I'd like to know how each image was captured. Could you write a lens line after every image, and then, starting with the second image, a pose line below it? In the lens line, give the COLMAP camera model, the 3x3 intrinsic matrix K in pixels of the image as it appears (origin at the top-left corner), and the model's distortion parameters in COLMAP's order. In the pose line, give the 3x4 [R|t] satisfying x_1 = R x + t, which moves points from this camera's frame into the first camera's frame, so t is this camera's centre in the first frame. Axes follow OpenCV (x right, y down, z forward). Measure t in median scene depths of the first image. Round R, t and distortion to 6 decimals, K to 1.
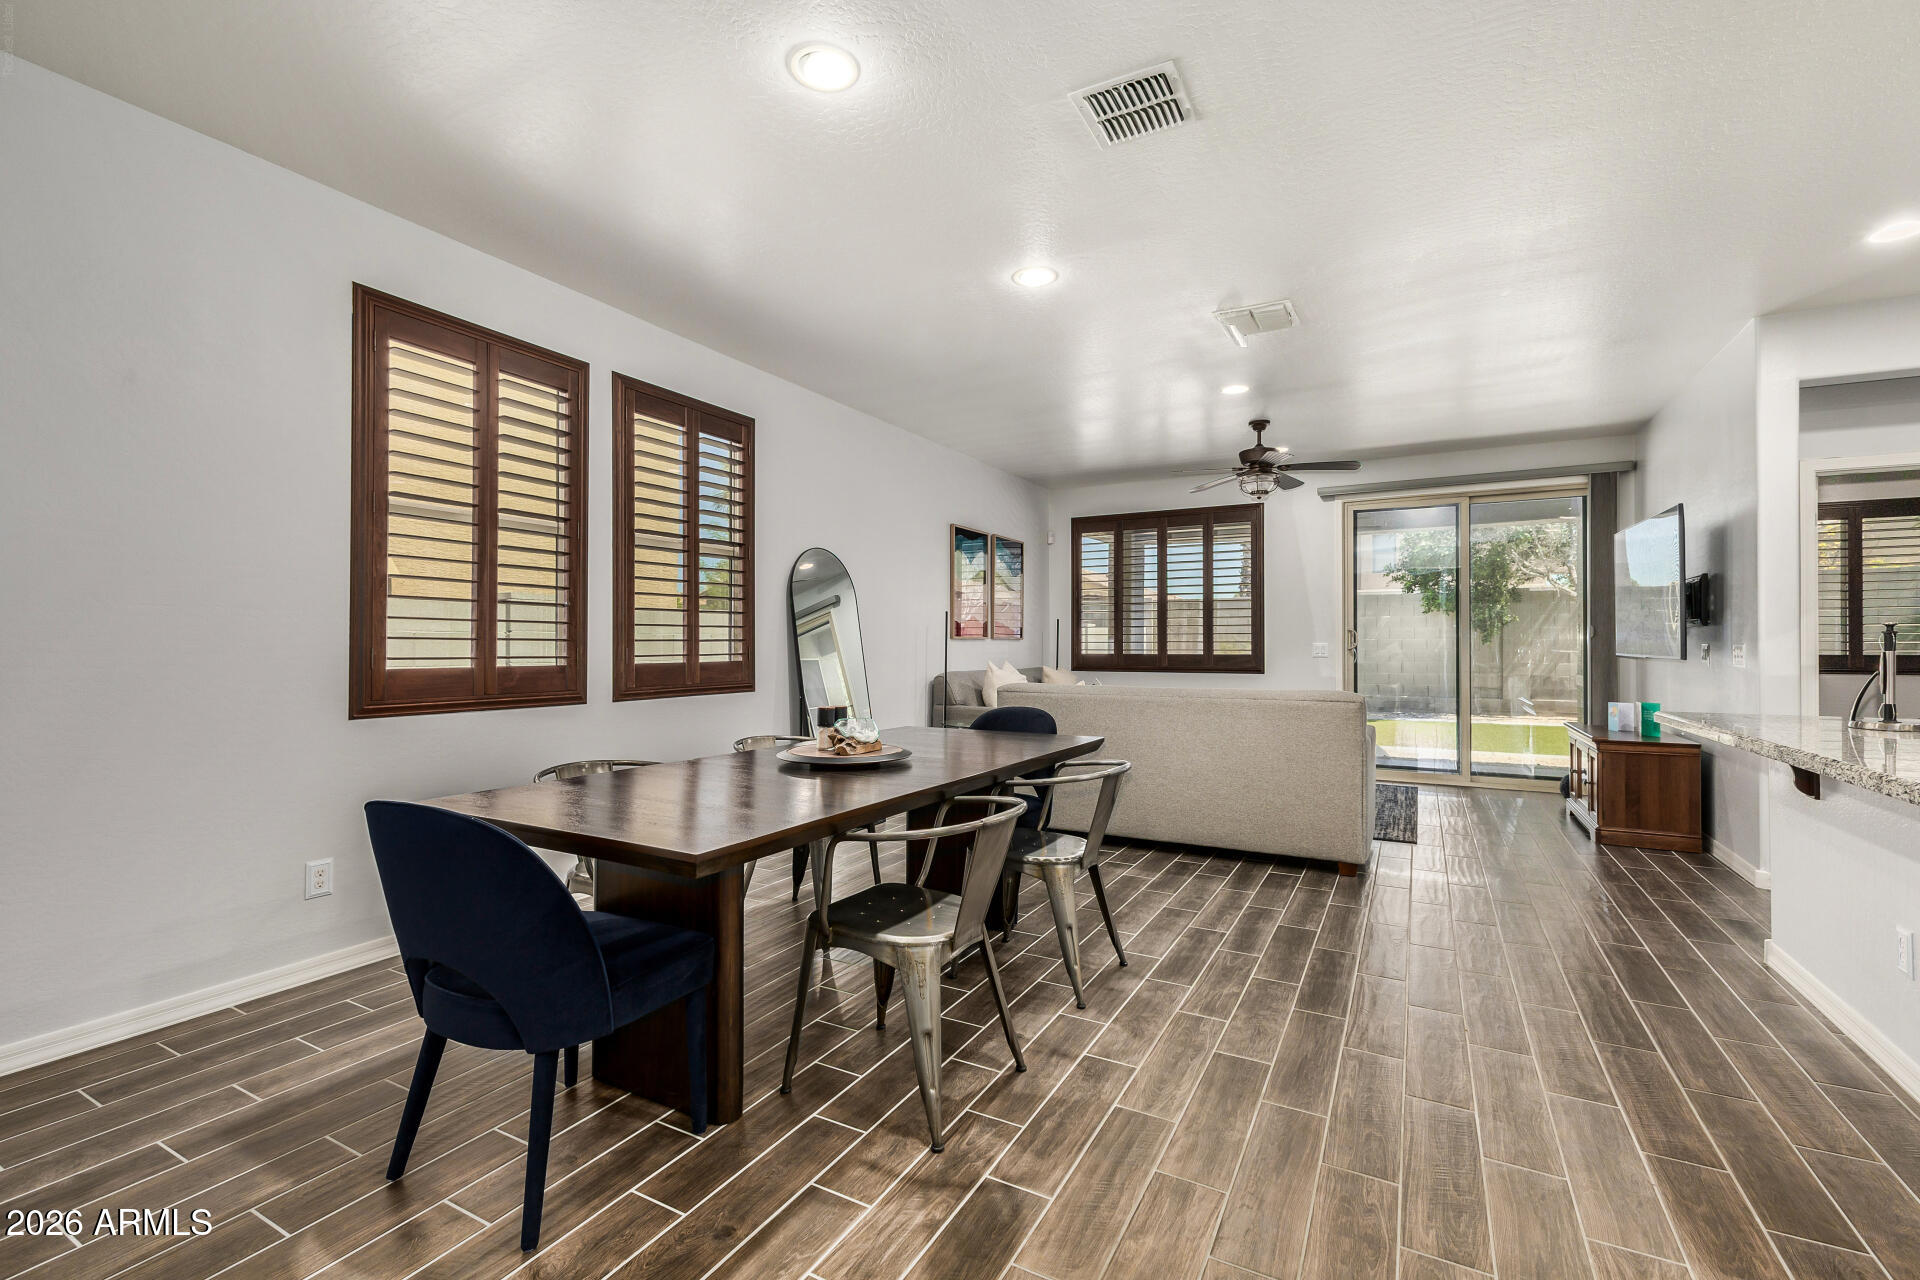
lens RADIAL K [[831.0, 0, 964.8], [0, 831.0, 630.5], [0, 0, 1]] dist [0.009009, -0.000381]
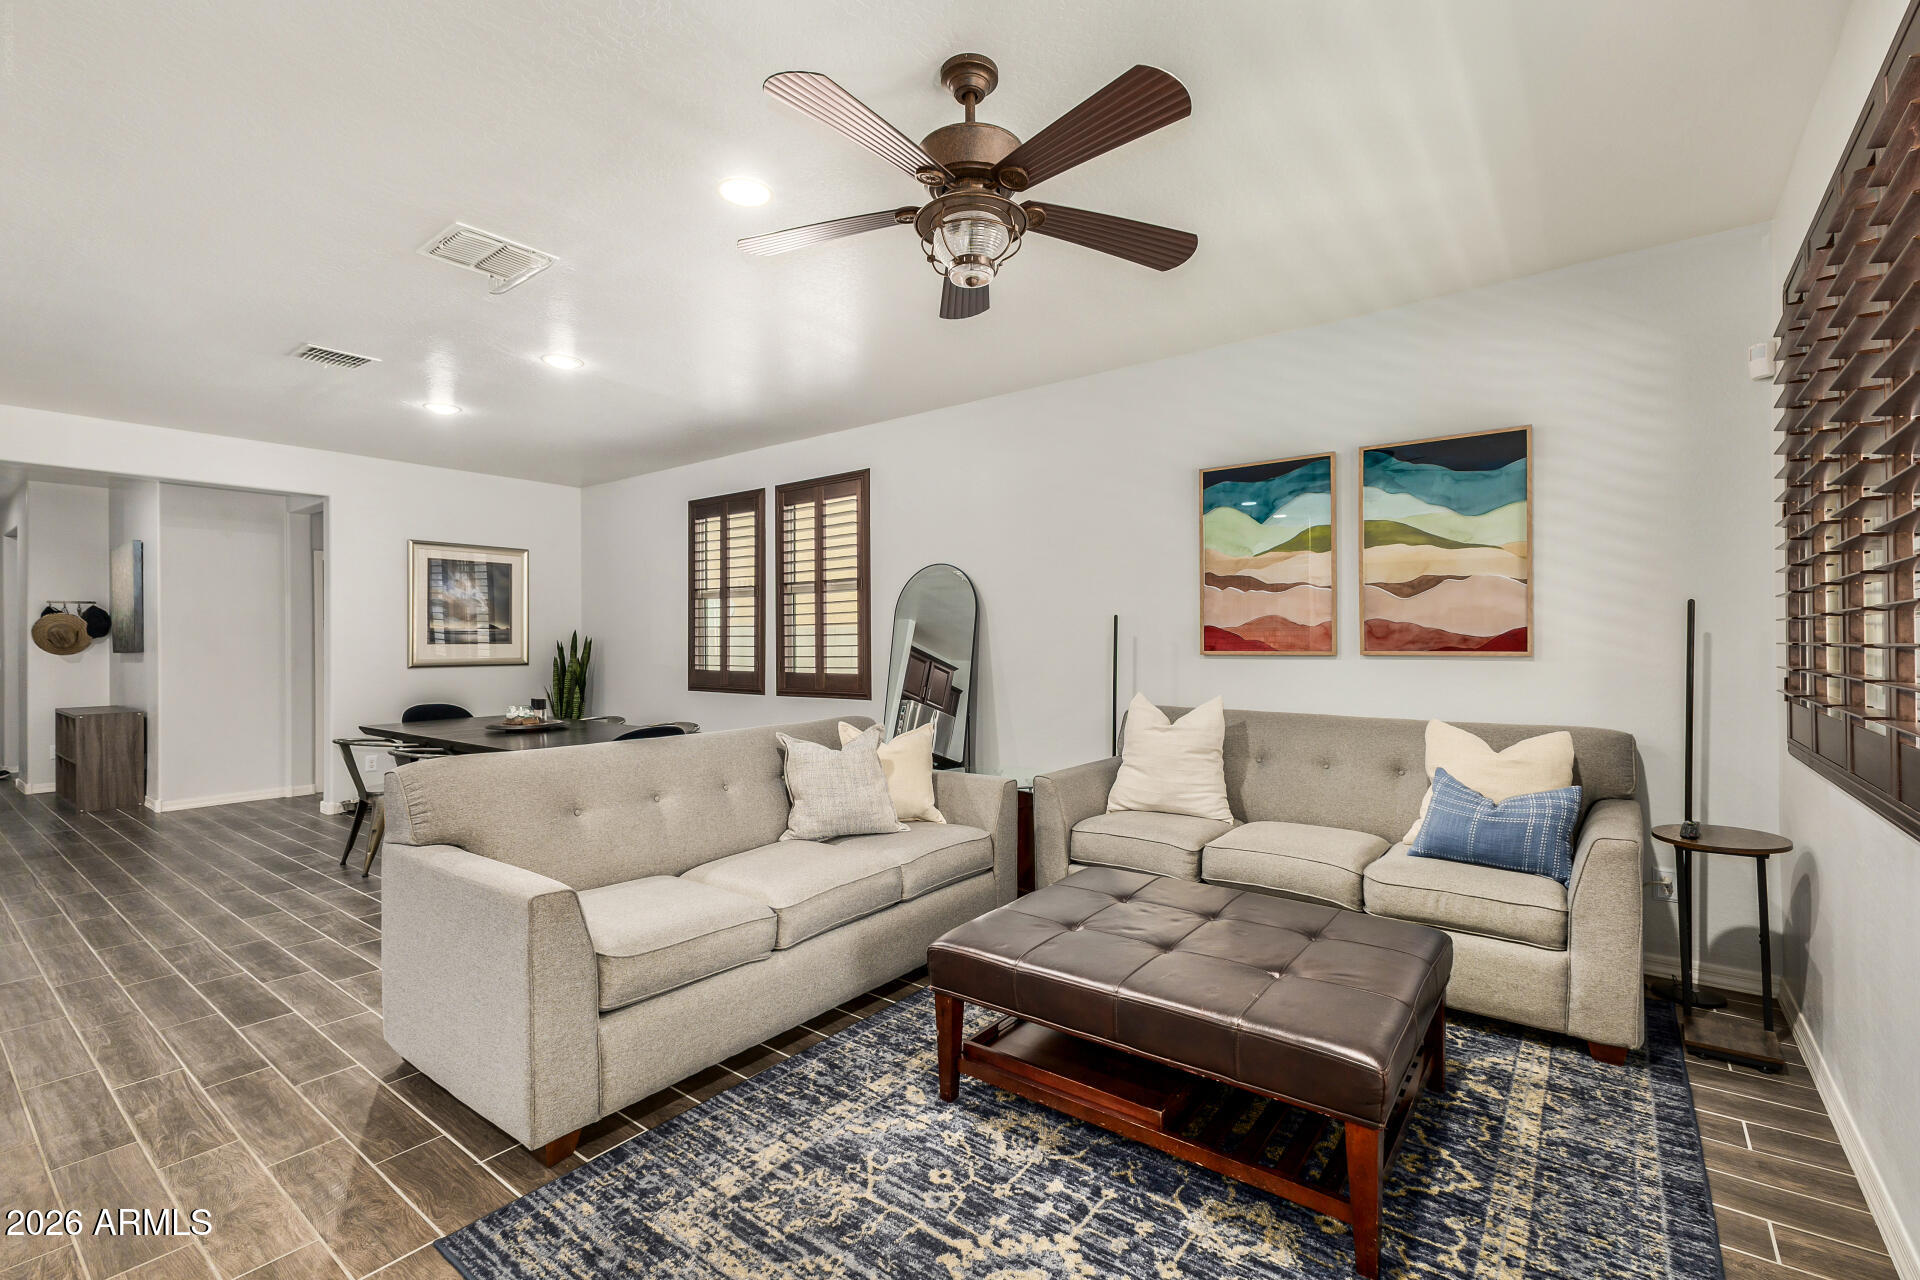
lens RADIAL K [[831.0, 0, 974.4], [0, 831.0, 633.5], [0, 0, 1]] dist [0.009009, -0.000381]
pose [[-0.145536, -0.010603, -0.989296, 1.066809], [0.022025, 0.999660, -0.013955, -0.002266], [0.989108, -0.023821, -0.145253, 1.583594]]
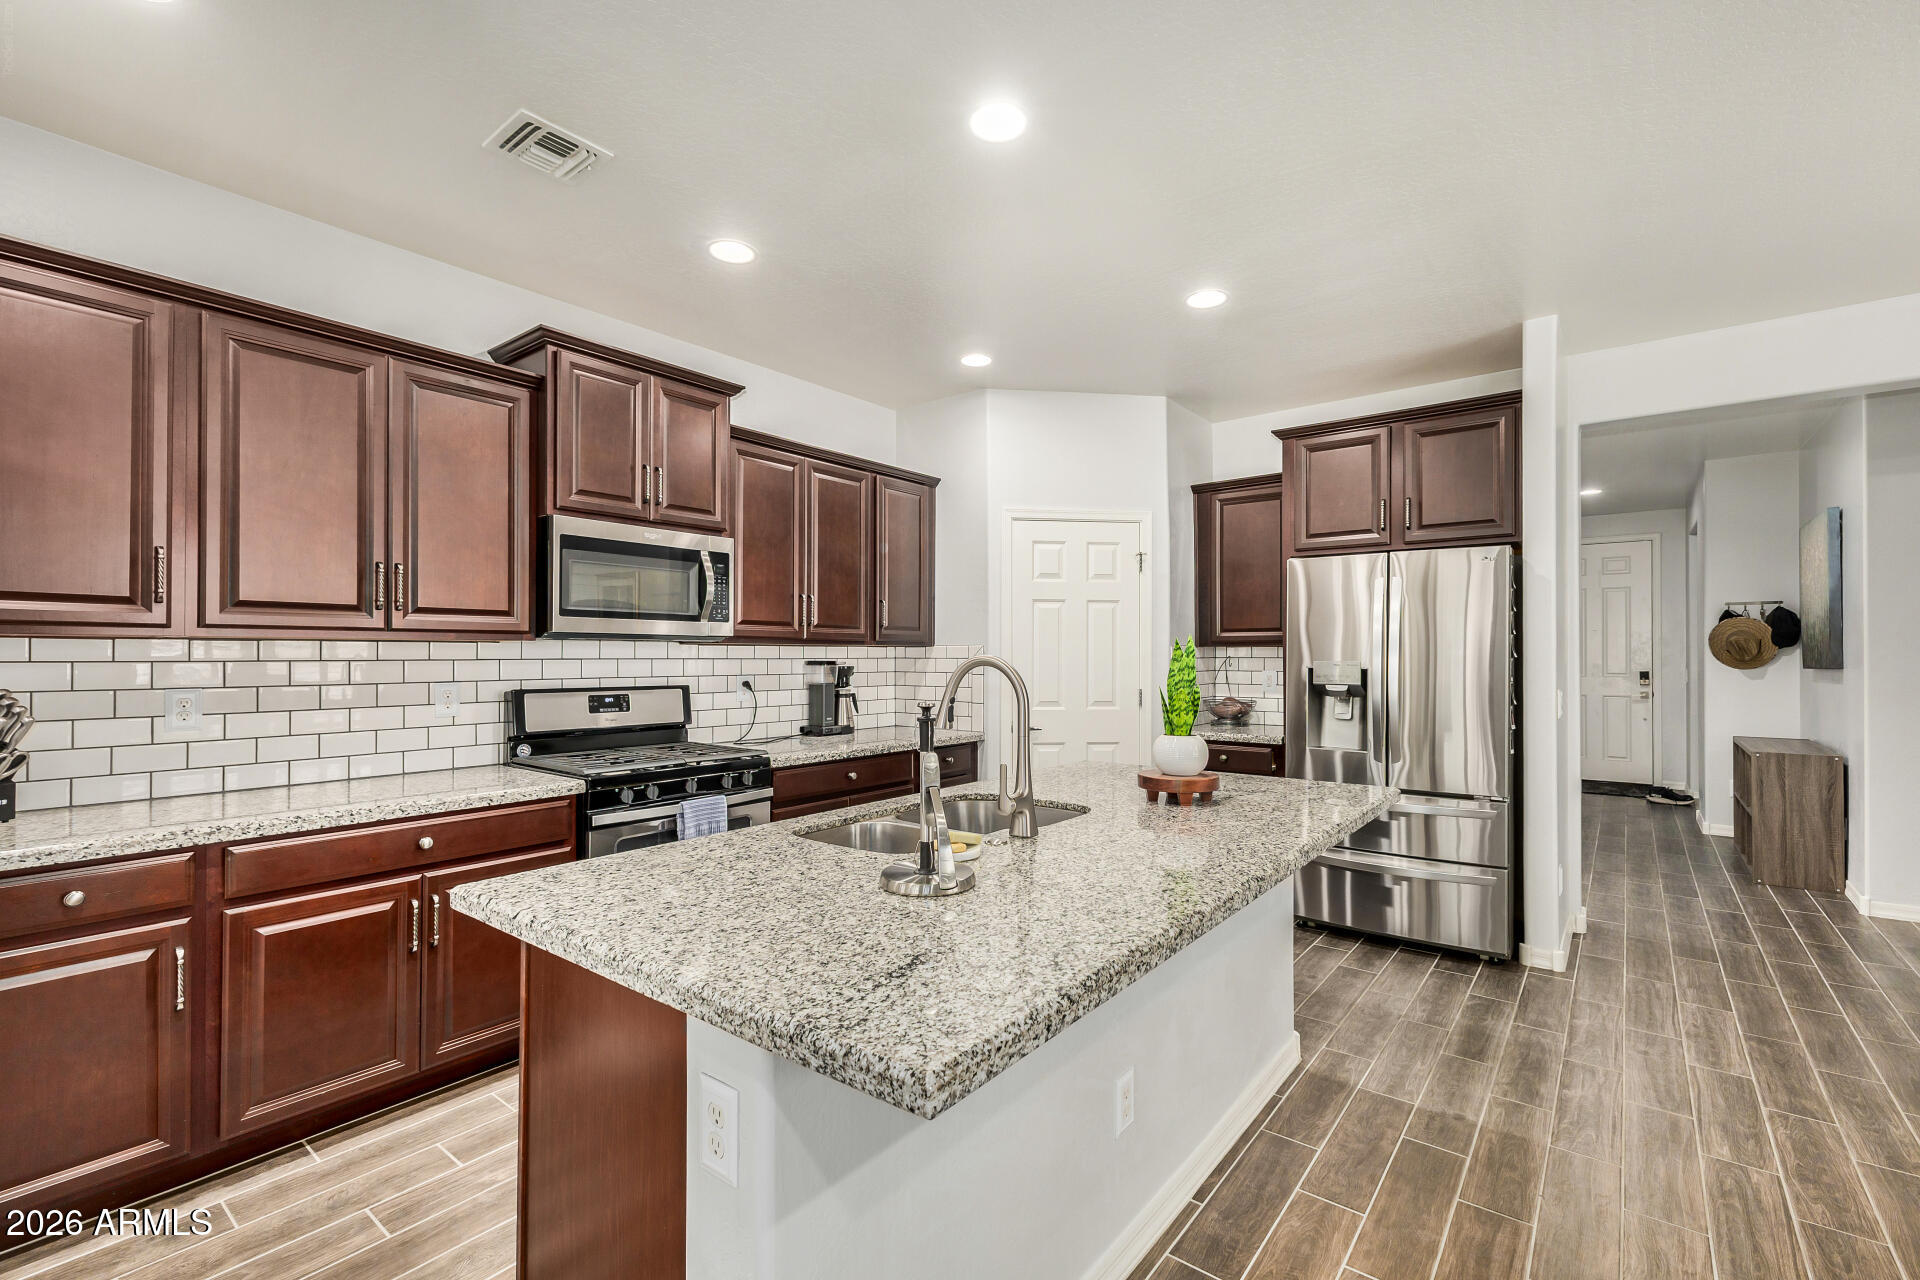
lens RADIAL K [[831.0, 0, 970.8], [0, 831.0, 654.5], [0, 0, 1]] dist [0.009009, -0.000381]
pose [[-0.986147, -0.003983, 0.165828, 0.638828], [-0.006097, 0.999906, -0.012243, -0.024580], [-0.165764, -0.013084, -0.986079, 1.027392]]
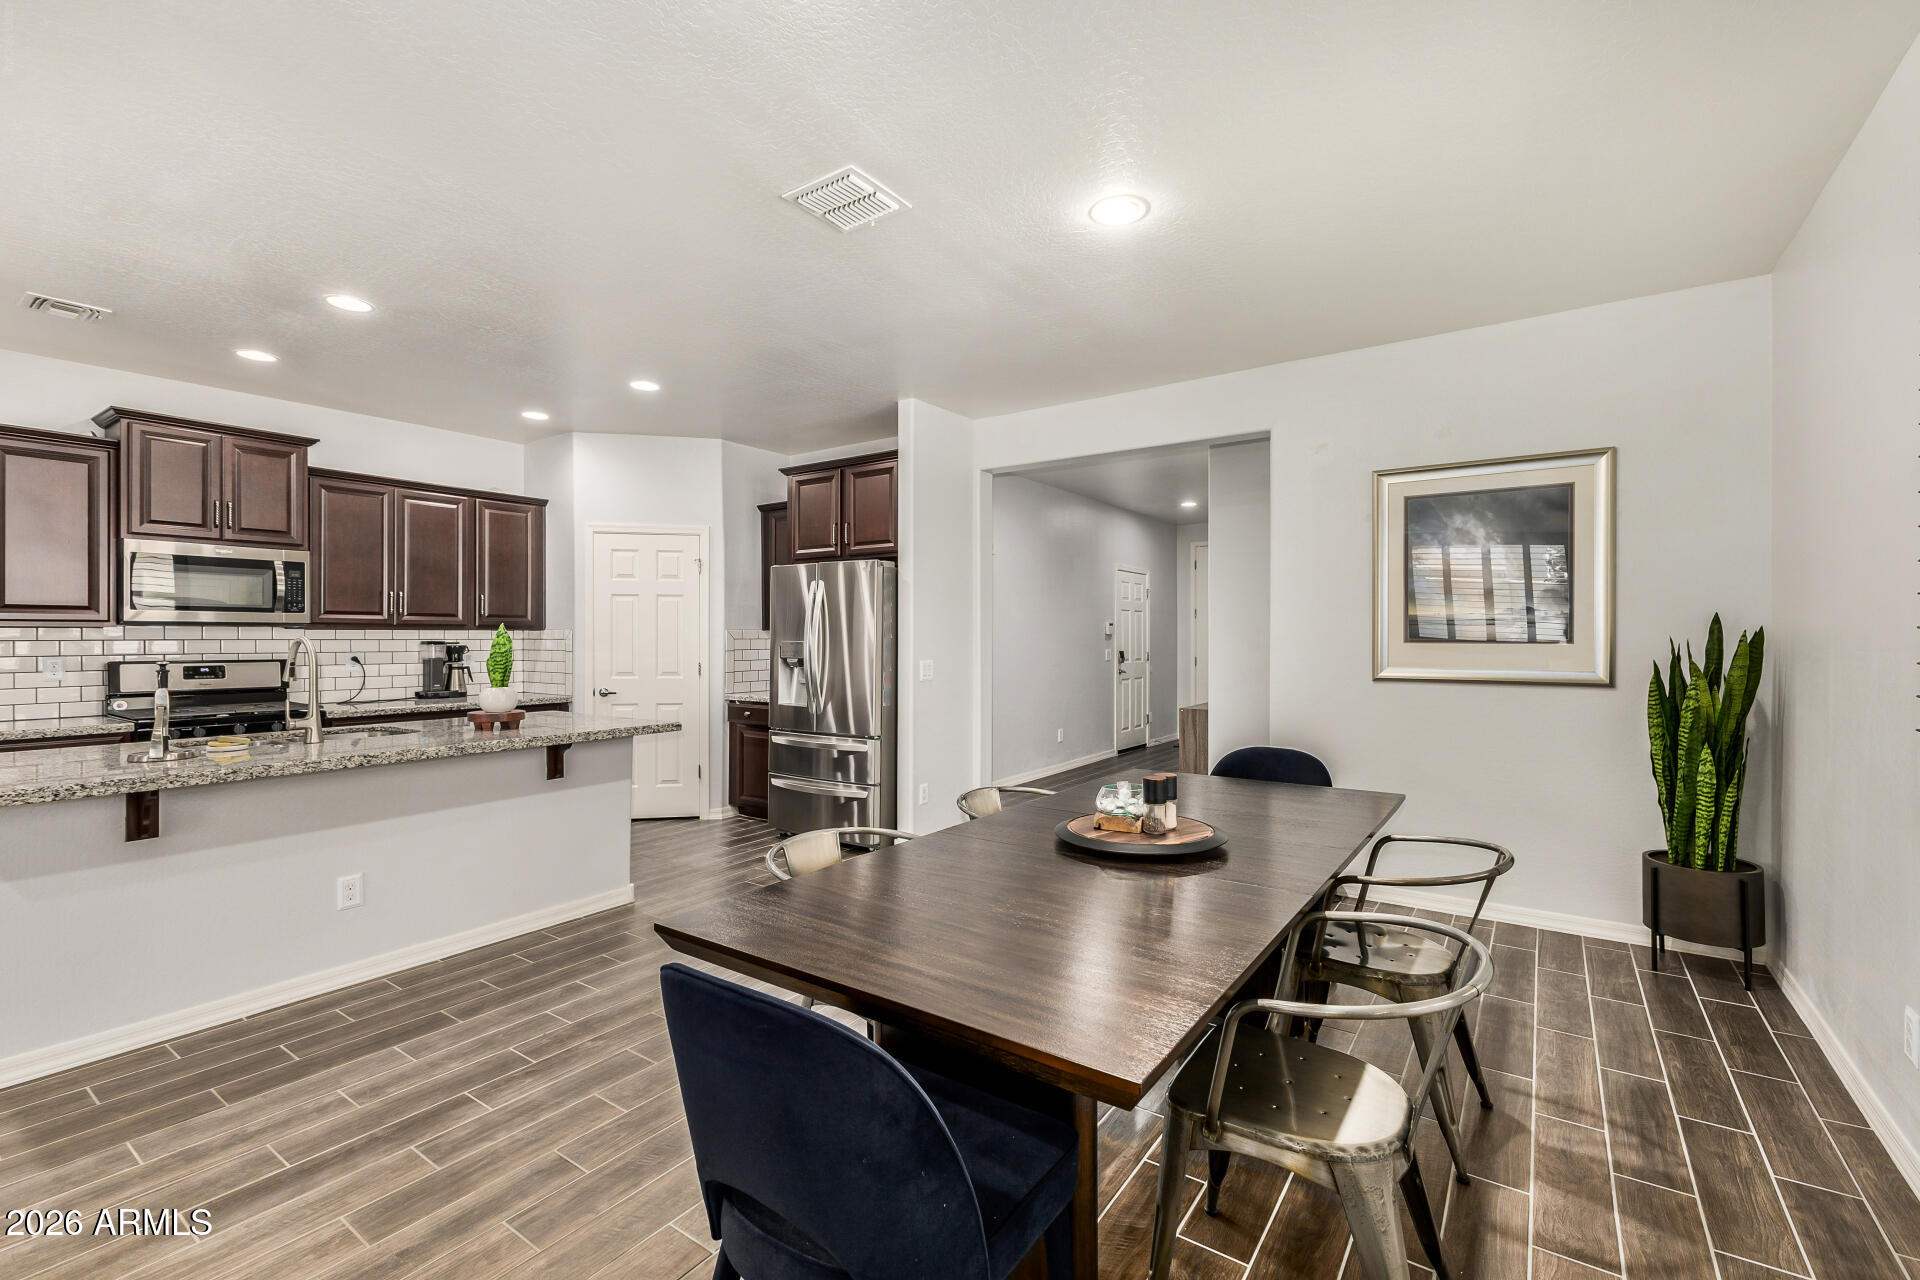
lens RADIAL K [[831.0, 0, 965.2], [0, 831.0, 638.3], [0, 0, 1]] dist [0.009009, -0.000381]
pose [[-0.993337, -0.002465, 0.115220, -0.047406], [-0.003800, 0.999928, -0.011376, -0.020895], [-0.115184, -0.011739, -0.993275, 1.290825]]
